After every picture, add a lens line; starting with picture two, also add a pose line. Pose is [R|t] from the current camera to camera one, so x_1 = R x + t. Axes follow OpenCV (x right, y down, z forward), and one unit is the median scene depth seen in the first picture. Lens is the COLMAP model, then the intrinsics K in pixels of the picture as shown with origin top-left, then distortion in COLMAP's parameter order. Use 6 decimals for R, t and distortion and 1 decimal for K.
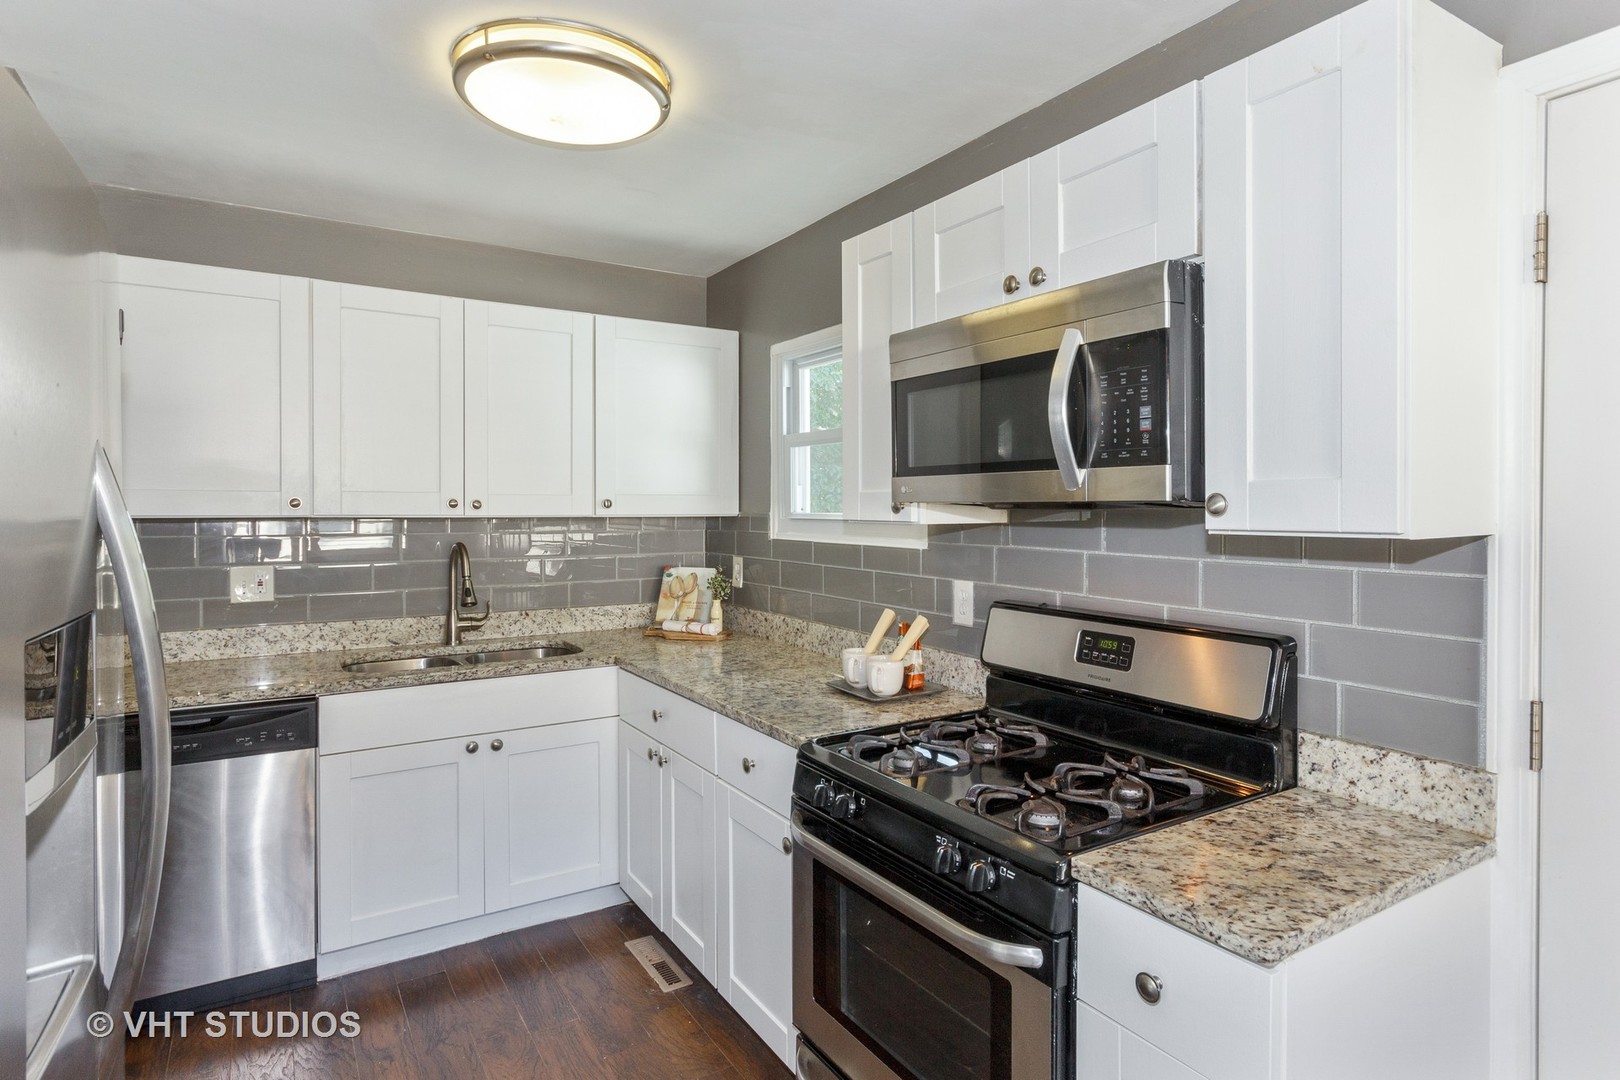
lens RADIAL K [[870.1, 0, 810.3], [0, 870.1, 510.5], [0, 0, 1]] dist [-0.000252, -0.000154]
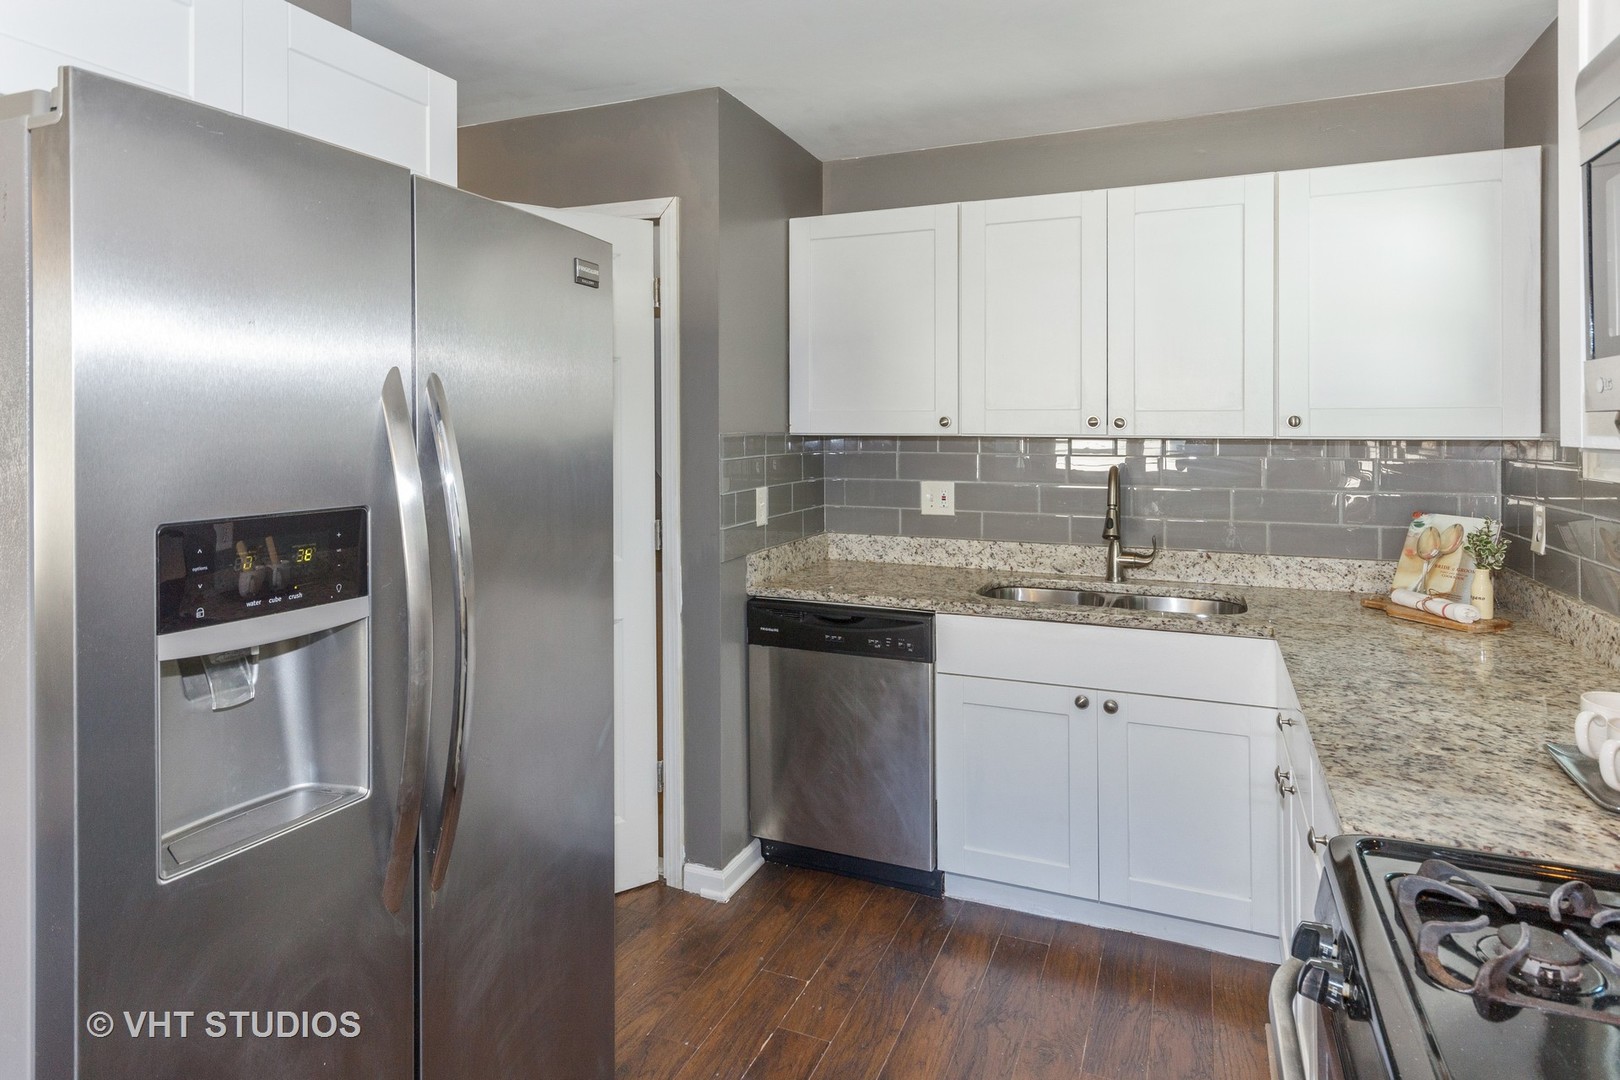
lens RADIAL K [[904.0, 0, 811.9], [0, 904.0, 425.1], [0, 0, 1]] dist [0.001480, -0.000366]
pose [[0.575041, -0.002030, -0.818122, 0.165317], [-0.002992, 0.999985, -0.004585, 0.000470], [0.818119, 0.005084, 0.575026, 0.217566]]
